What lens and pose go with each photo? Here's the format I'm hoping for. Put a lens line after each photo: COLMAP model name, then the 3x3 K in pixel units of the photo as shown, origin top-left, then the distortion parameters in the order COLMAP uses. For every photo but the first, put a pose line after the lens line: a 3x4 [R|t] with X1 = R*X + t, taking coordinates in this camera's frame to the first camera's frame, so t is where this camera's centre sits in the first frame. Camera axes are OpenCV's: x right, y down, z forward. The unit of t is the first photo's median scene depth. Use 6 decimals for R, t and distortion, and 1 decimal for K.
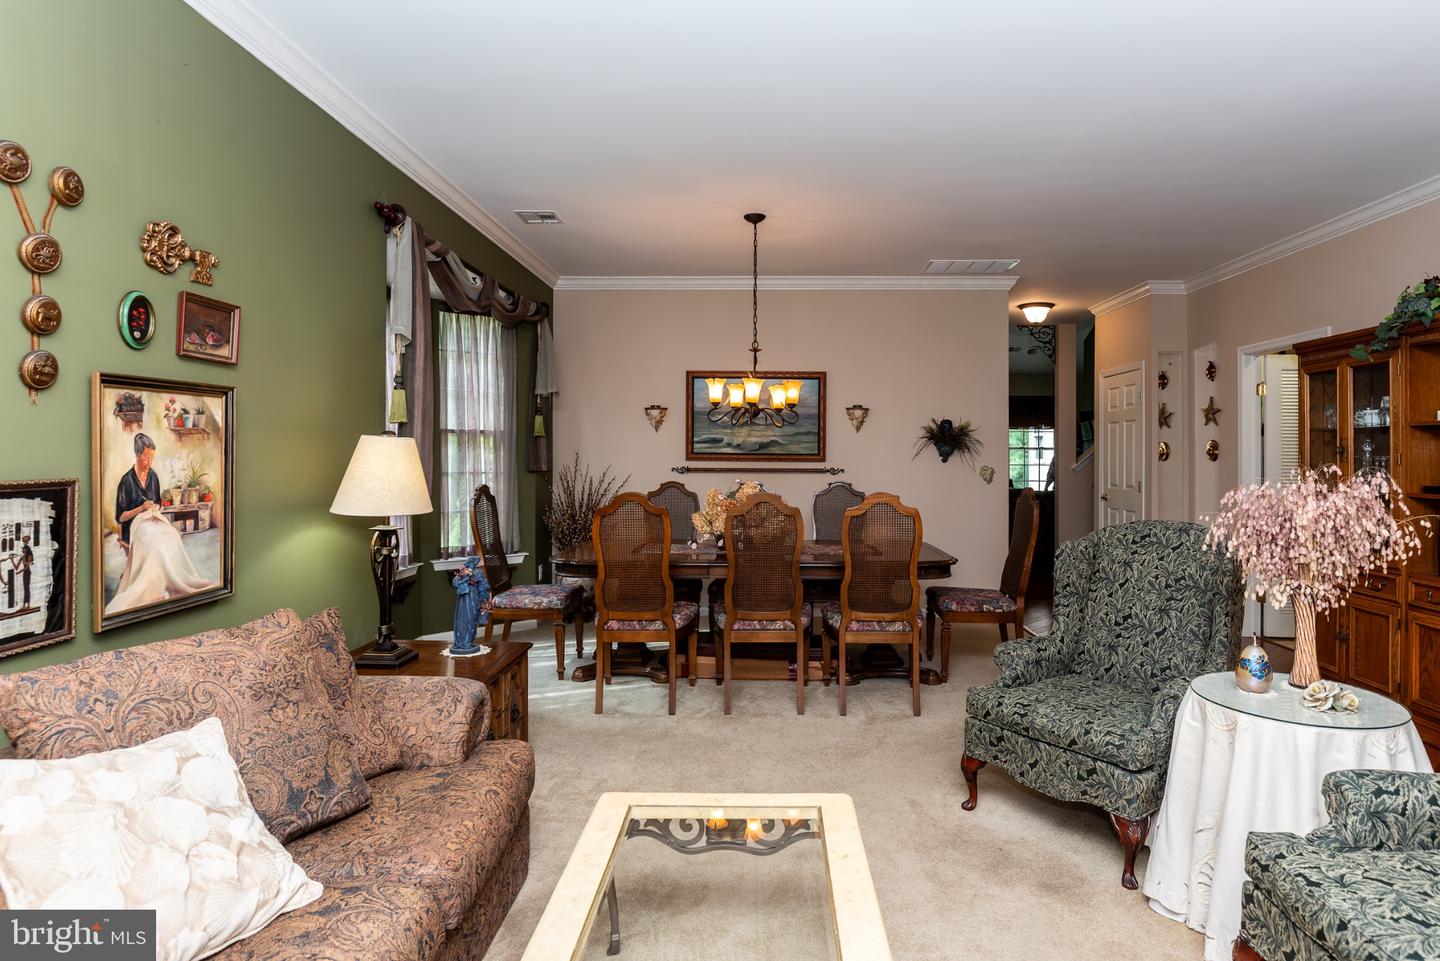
lens RADIAL K [[784.6, 0, 723.5], [0, 784.6, 449.2], [0, 0, 1]] dist [-0.002361, -0.000667]
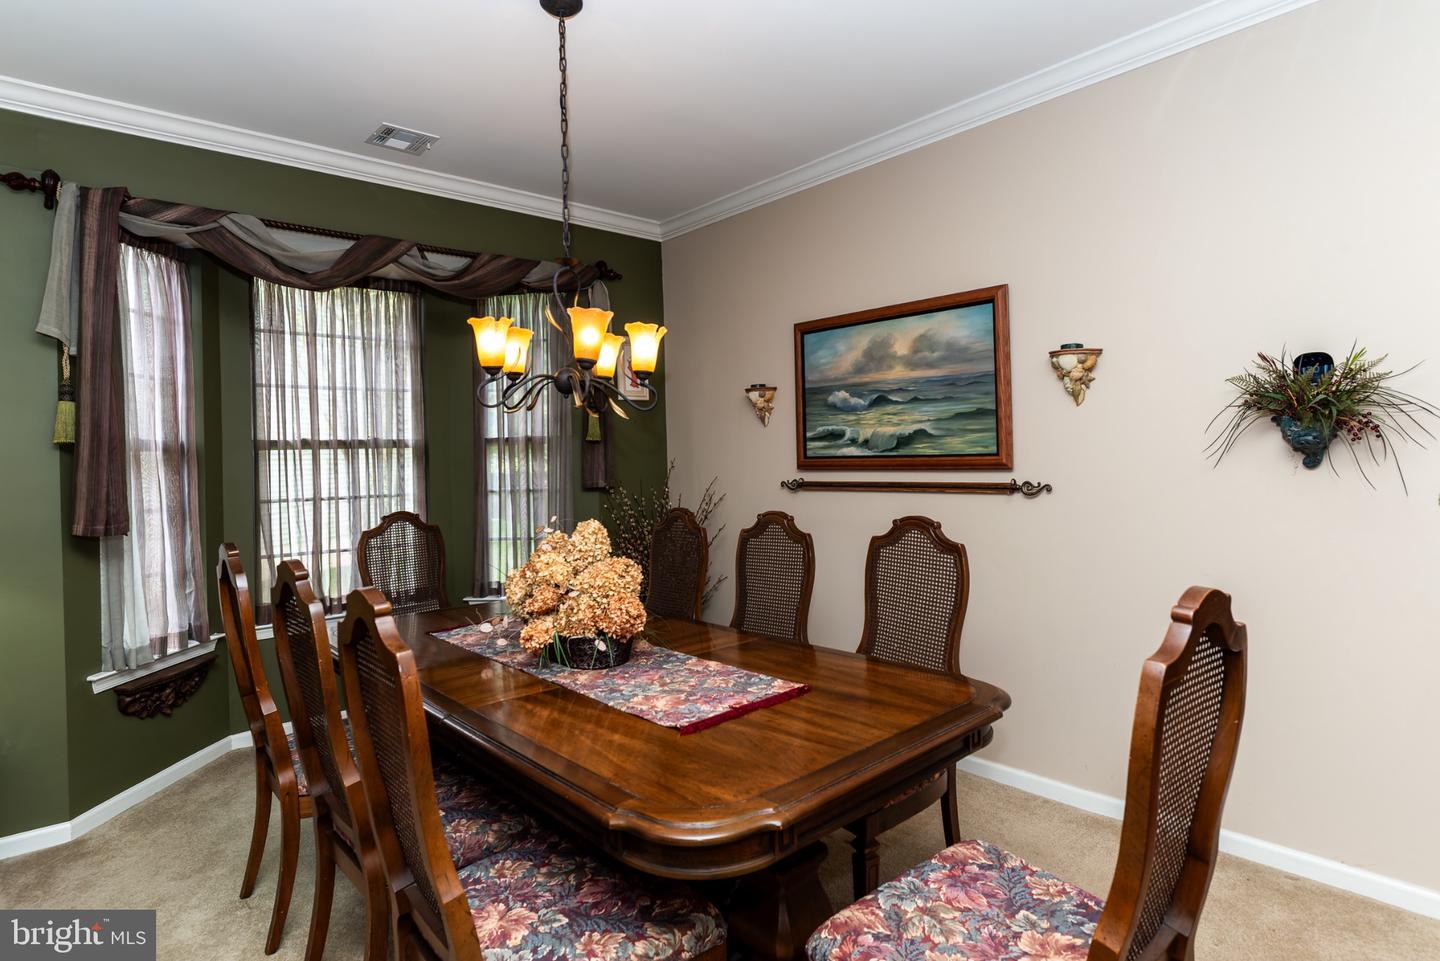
lens RADIAL K [[784.6, 0, 723.5], [0, 784.6, 449.2], [0, 0, 1]] dist [-0.002361, -0.000667]
pose [[0.704369, -0.031053, -0.709154, 0.345745], [0.033150, 0.999392, -0.010836, 0.002922], [0.709059, -0.015876, 0.704970, 0.531673]]
